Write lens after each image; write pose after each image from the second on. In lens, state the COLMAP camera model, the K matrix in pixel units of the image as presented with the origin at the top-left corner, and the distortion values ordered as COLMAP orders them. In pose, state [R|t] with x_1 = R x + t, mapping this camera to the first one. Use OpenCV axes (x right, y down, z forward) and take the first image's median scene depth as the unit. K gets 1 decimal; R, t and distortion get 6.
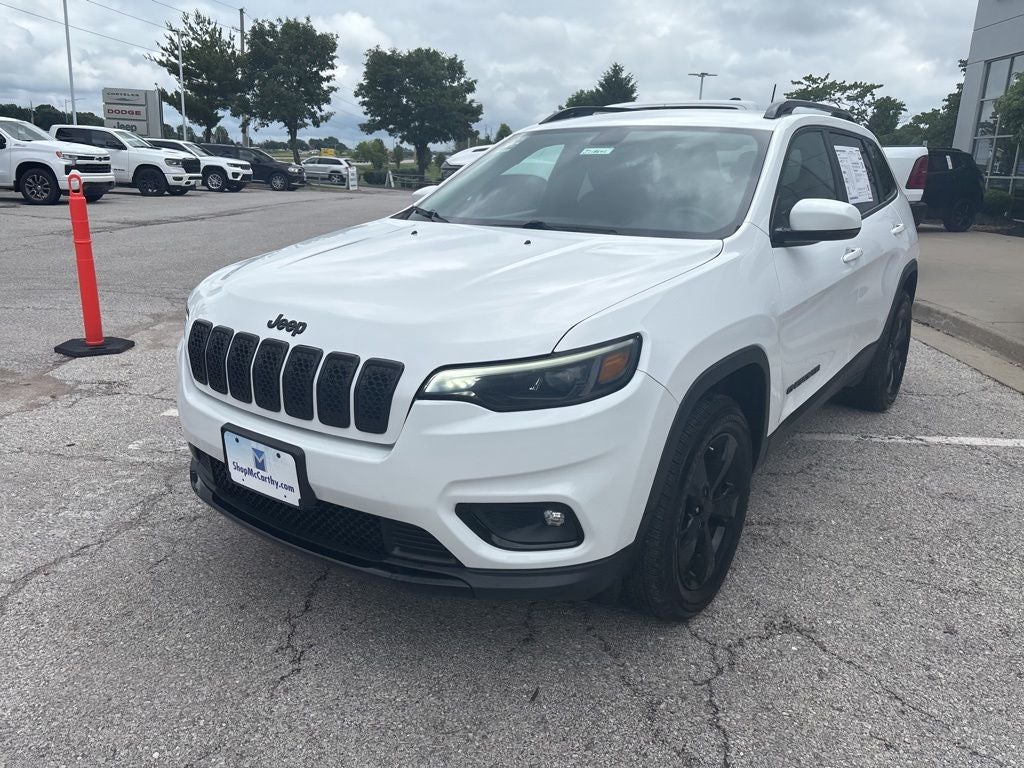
lens RADIAL K [[774.5, 0, 506.8], [0, 774.5, 386.3], [0, 0, 1]] dist [0.046301, -0.051001]
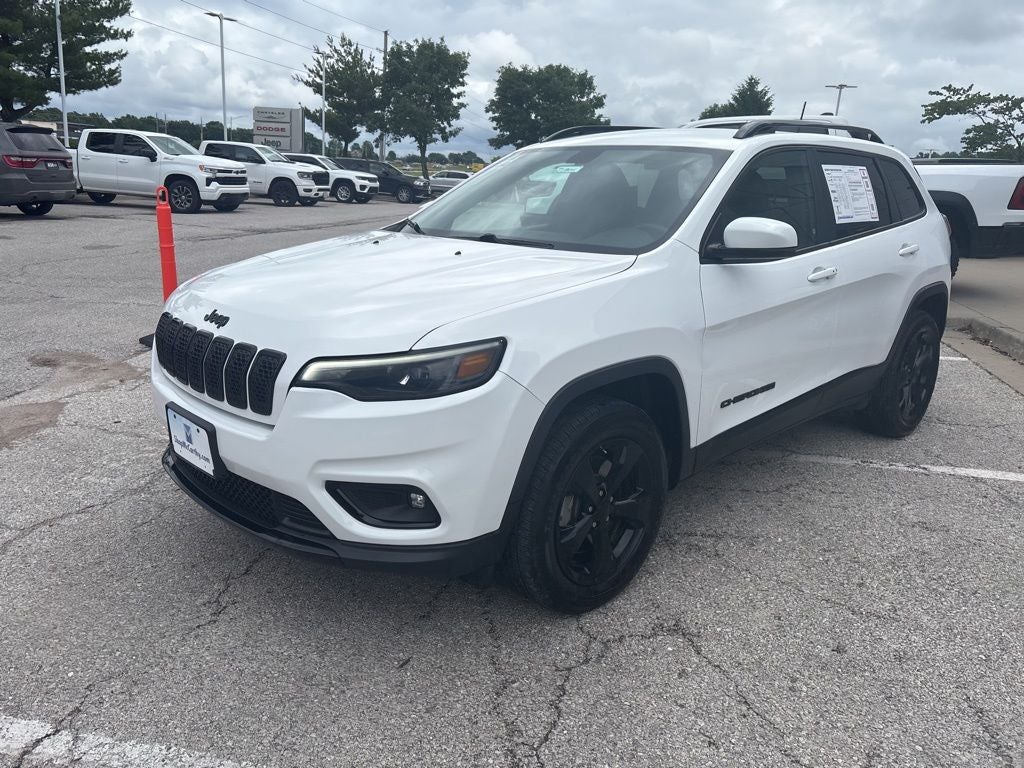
lens RADIAL K [[774.5, 0, 506.8], [0, 774.5, 386.3], [0, 0, 1]] dist [0.046301, -0.051001]
pose [[0.985988, 0.050126, -0.159110, 0.033132], [-0.052751, 0.998532, -0.012312, 0.001264], [0.158259, 0.020532, 0.987184, -0.006905]]
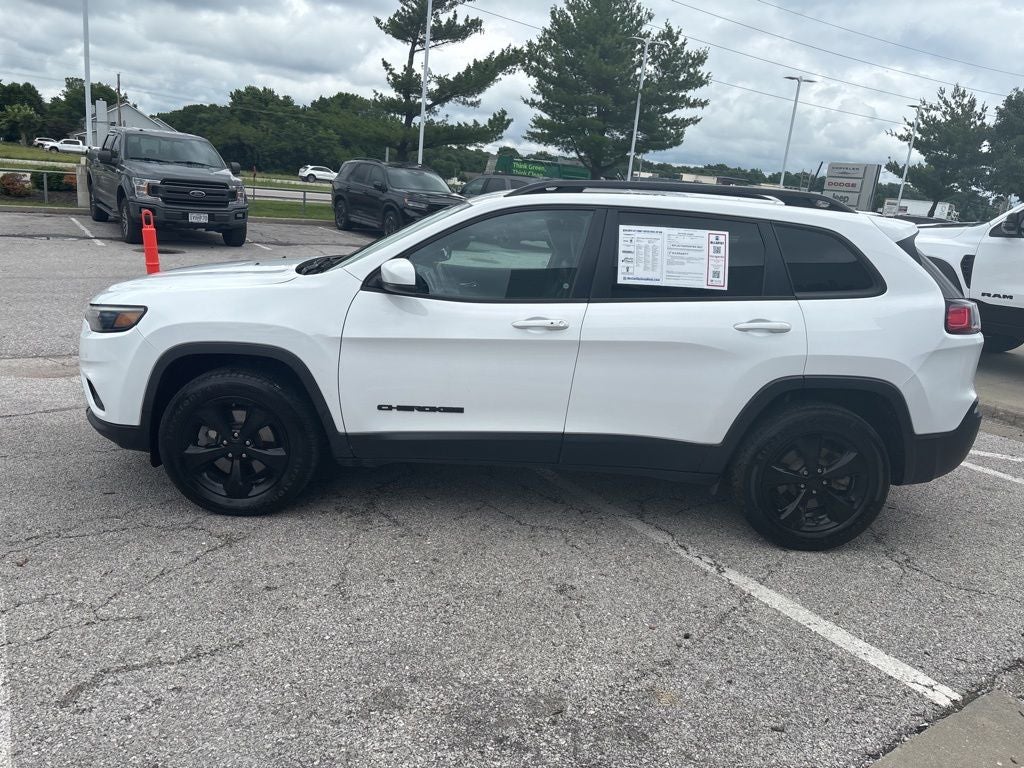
lens RADIAL K [[774.5, 0, 506.8], [0, 774.5, 386.3], [0, 0, 1]] dist [0.046301, -0.051001]
pose [[0.595561, 0.214369, -0.774179, 0.195436], [-0.278260, 0.959123, 0.051520, -0.020027], [0.753577, 0.184739, 0.630867, 0.049427]]
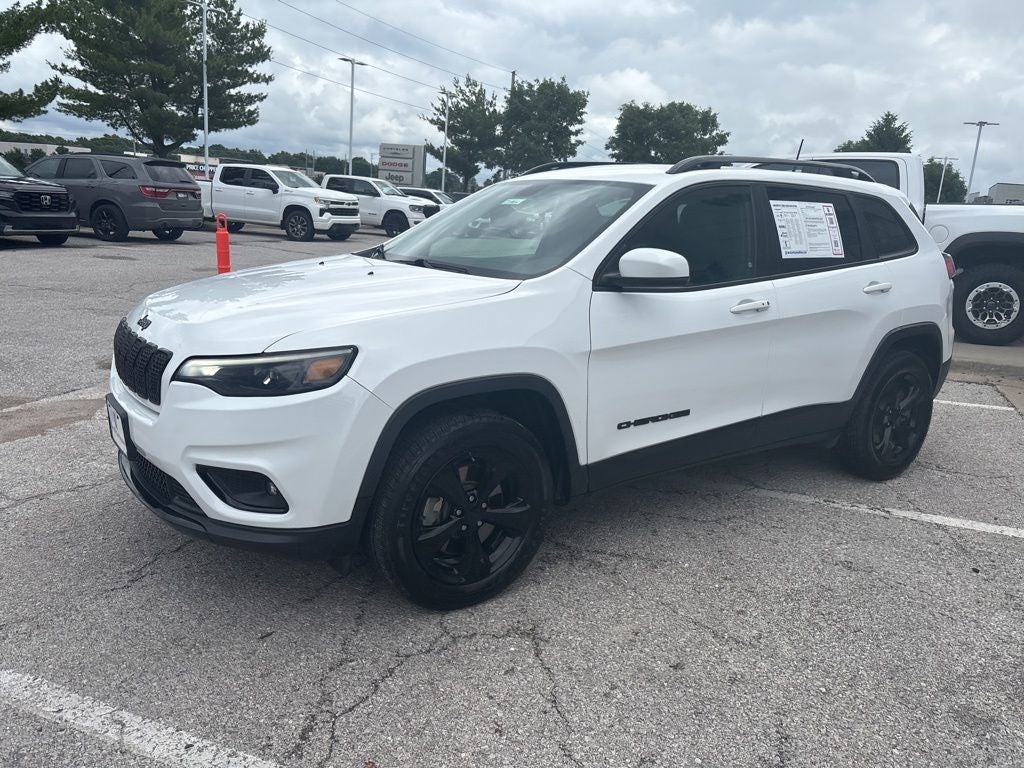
lens RADIAL K [[776.6, 0, 505.4], [0, 776.6, 384.9], [0, 0, 1]] dist [0.052572, -0.066813]
pose [[0.945838, 0.091298, -0.311536, 0.073179], [-0.110487, 0.992882, -0.044471, 0.001927], [0.305259, 0.076483, 0.949193, -0.007796]]
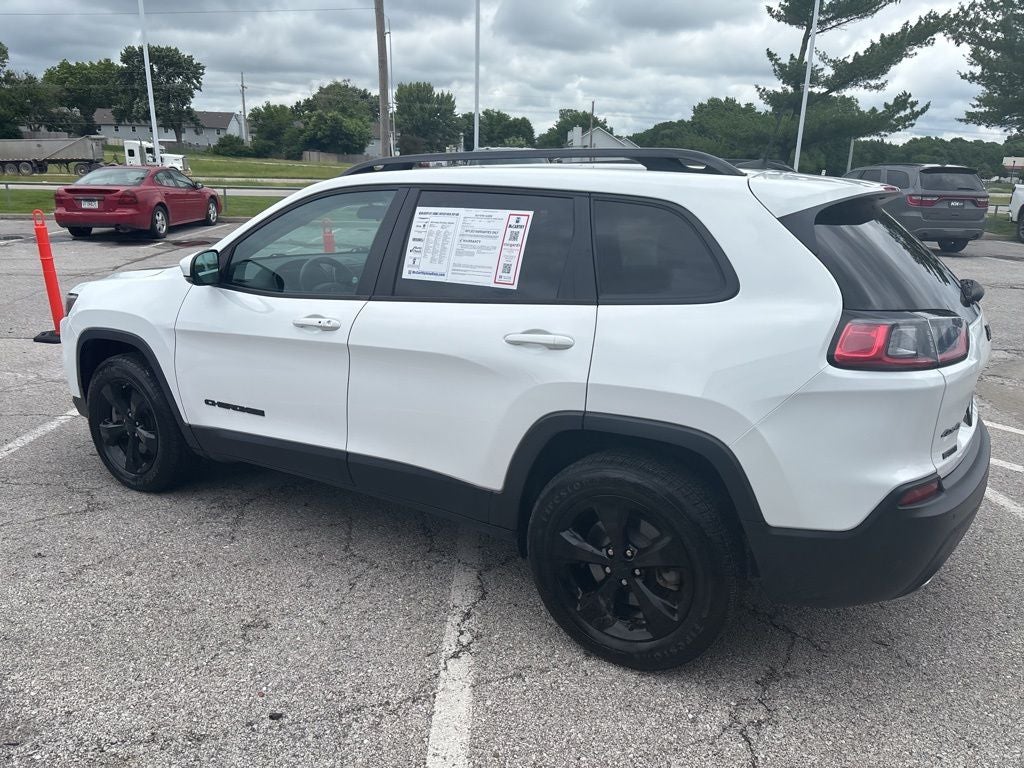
lens RADIAL K [[767.8, 0, 501.5], [0, 767.8, 404.8], [0, 0, 1]] dist [0.053455, -0.068677]
pose [[0.069469, 0.258564, -0.963493, 0.213656], [-0.292607, 0.928626, 0.228110, -0.055022], [0.953706, 0.266079, 0.140168, 0.173310]]
